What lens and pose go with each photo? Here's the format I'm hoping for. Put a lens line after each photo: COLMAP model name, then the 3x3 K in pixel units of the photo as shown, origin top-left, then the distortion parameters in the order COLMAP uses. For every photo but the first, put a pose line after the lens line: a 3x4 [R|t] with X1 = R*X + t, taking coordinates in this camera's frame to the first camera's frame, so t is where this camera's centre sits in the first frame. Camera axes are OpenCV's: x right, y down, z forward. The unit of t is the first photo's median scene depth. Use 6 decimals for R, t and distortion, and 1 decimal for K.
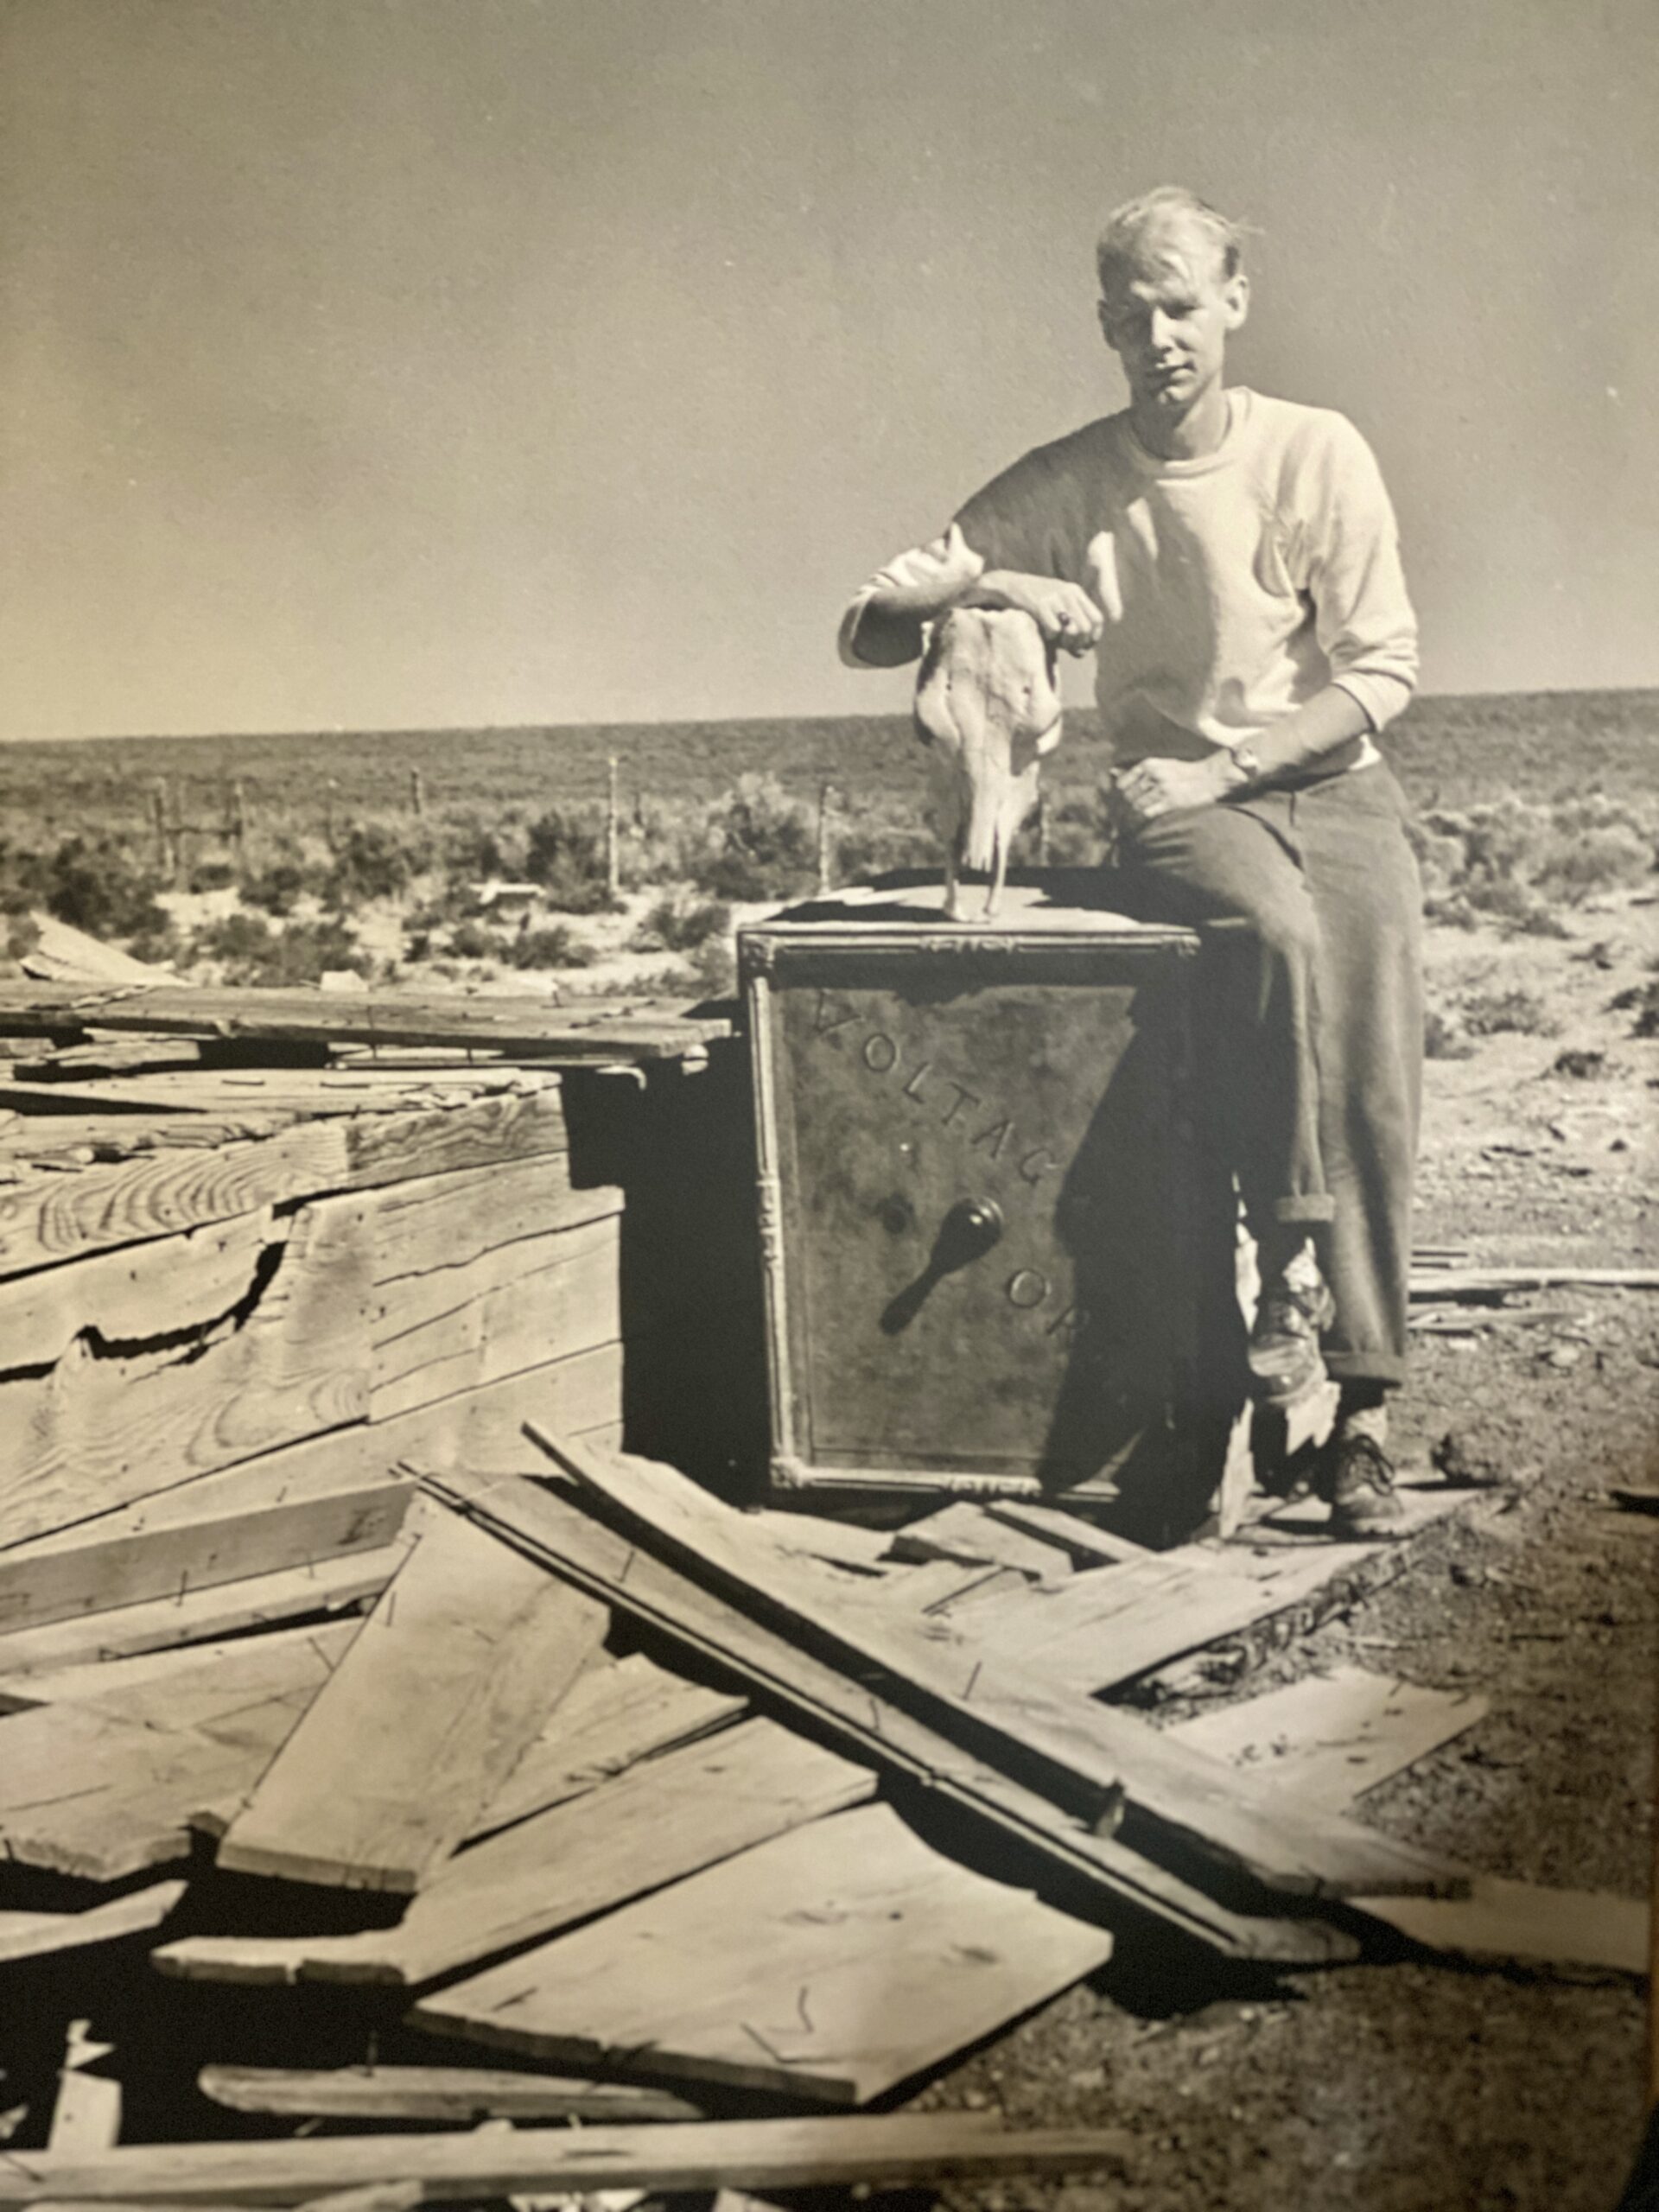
lens RADIAL K [[3376.7, 0, 828.7], [0, 3376.7, 1110.5], [0, 0, 1]] dist [0.016216, 0.000000]
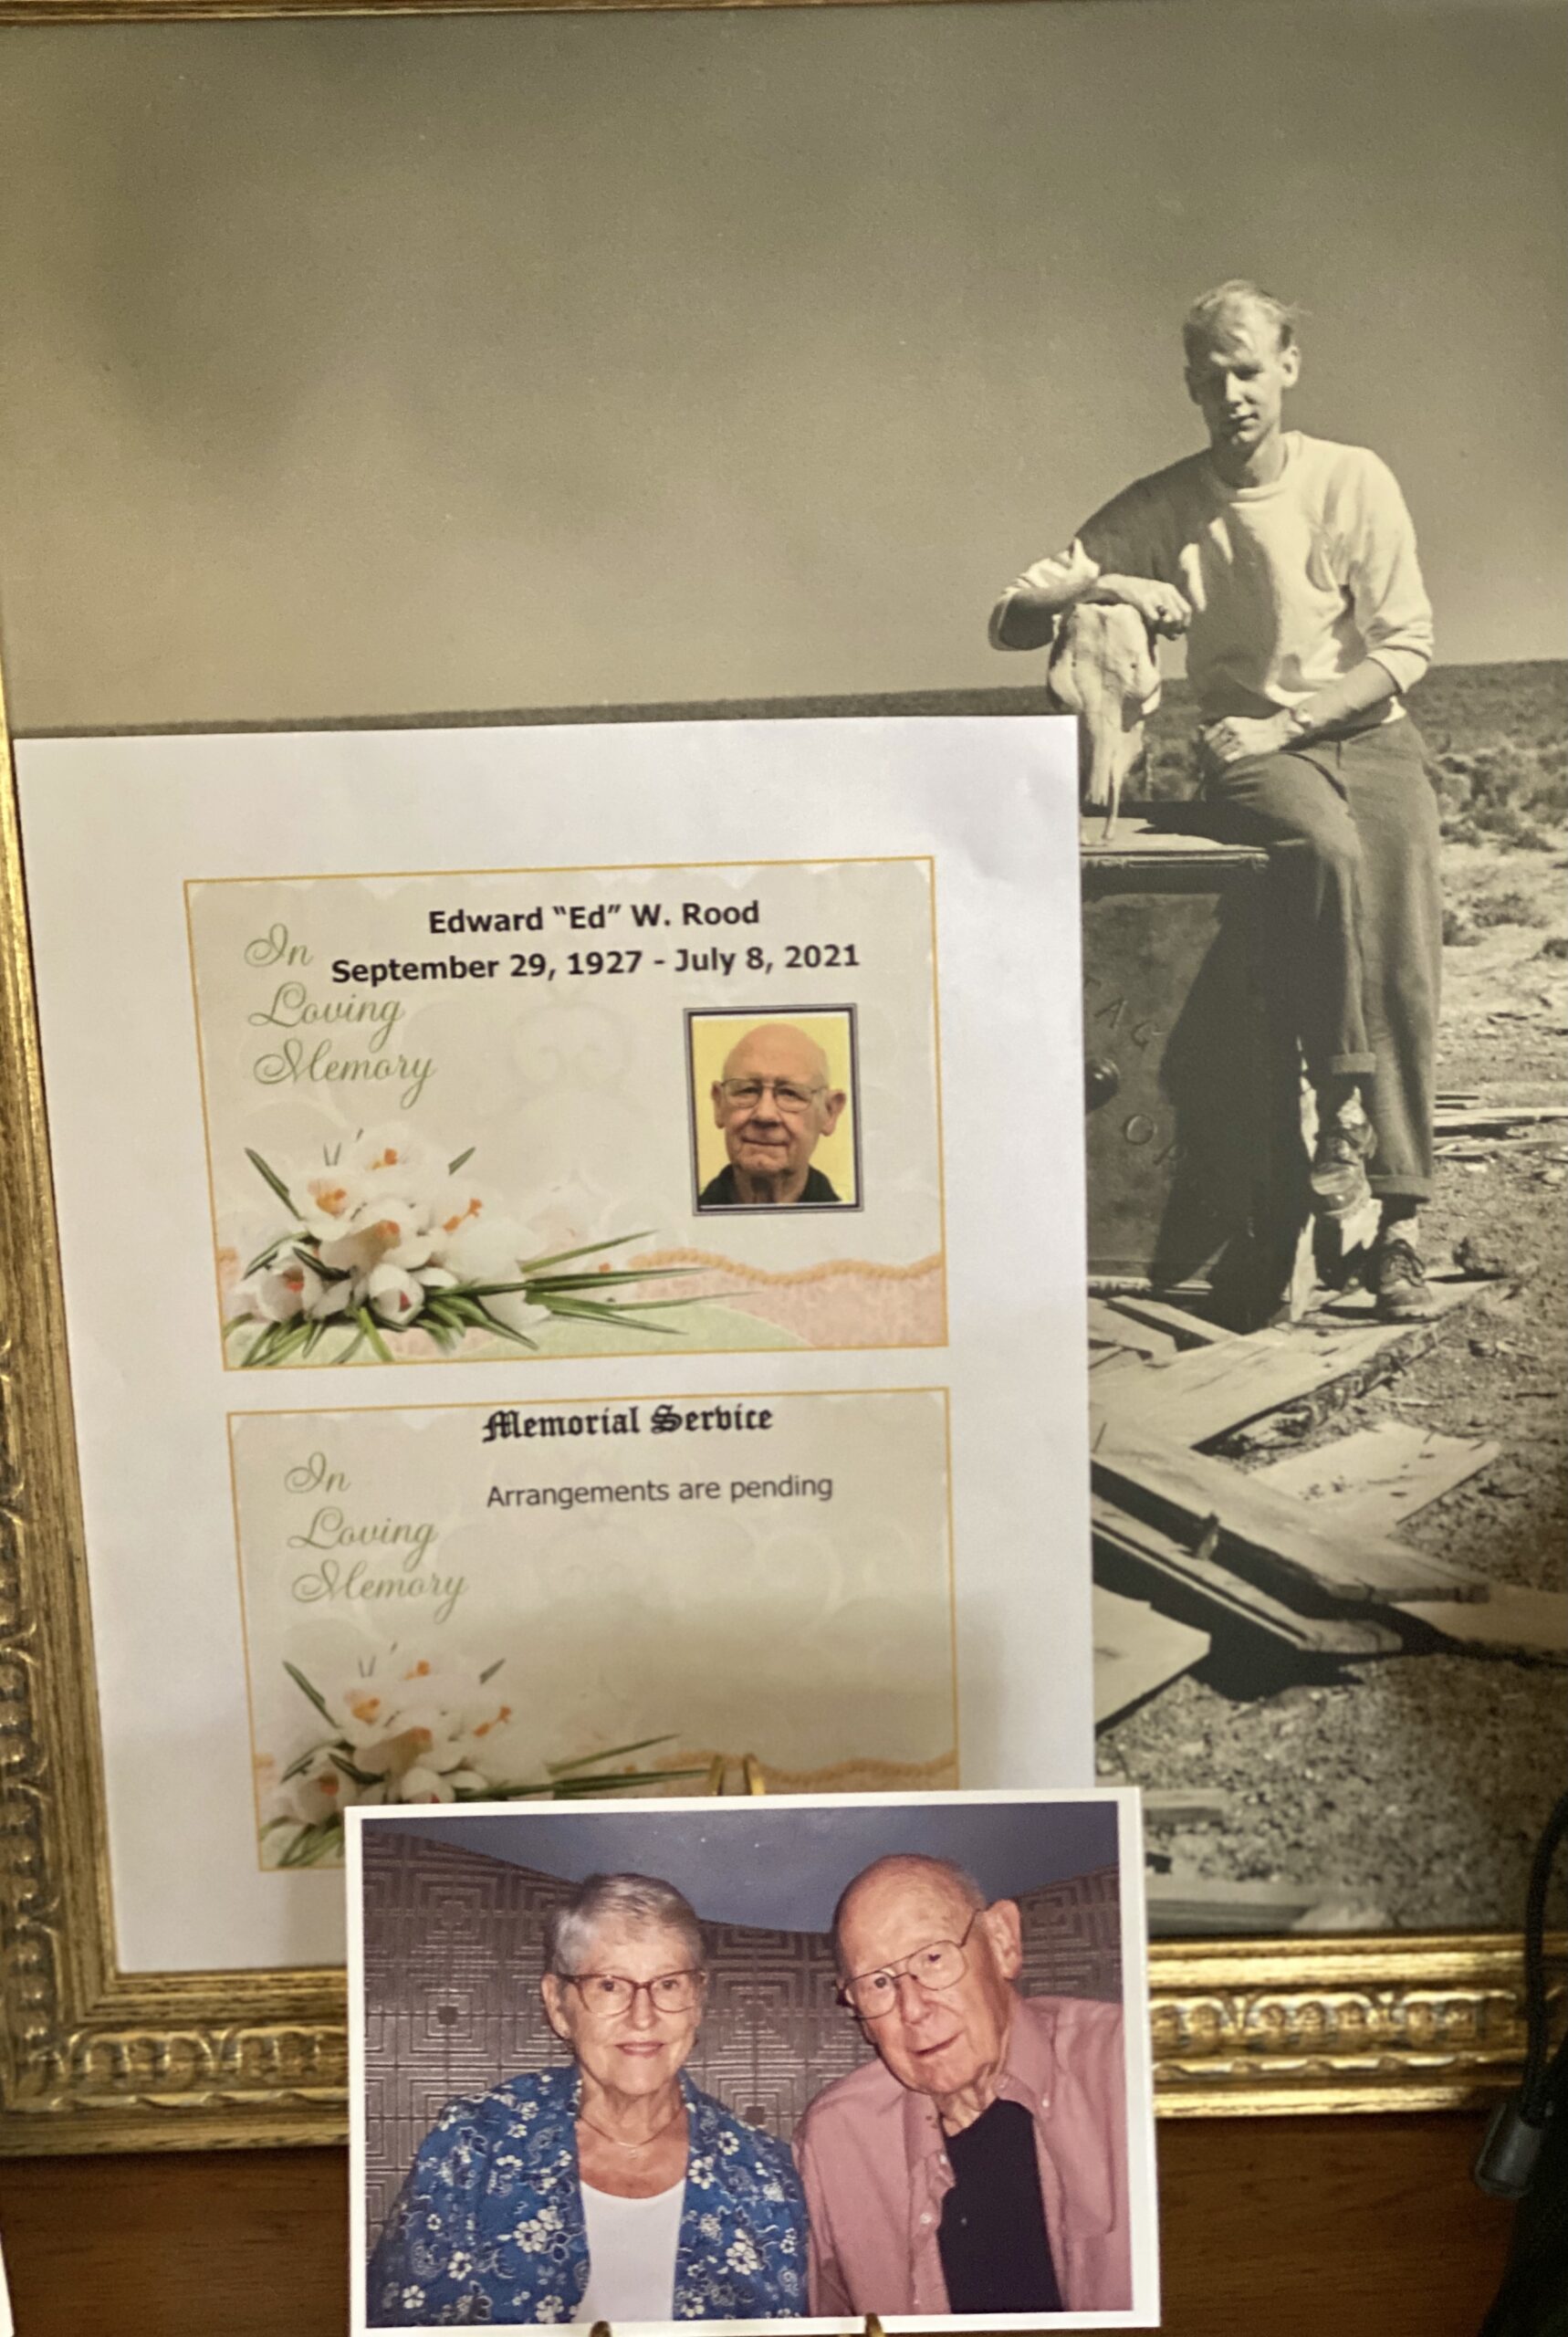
lens RADIAL K [[3423.0, 0, 784.6], [0, 3423.0, 1163.0], [0, 0, 1]] dist [0.040448, 0.000000]
pose [[0.997815, -0.006192, -0.065783, 0.009826], [0.008026, 0.999585, 0.027650, 0.028905], [0.065585, -0.028118, 0.997451, -0.325079]]
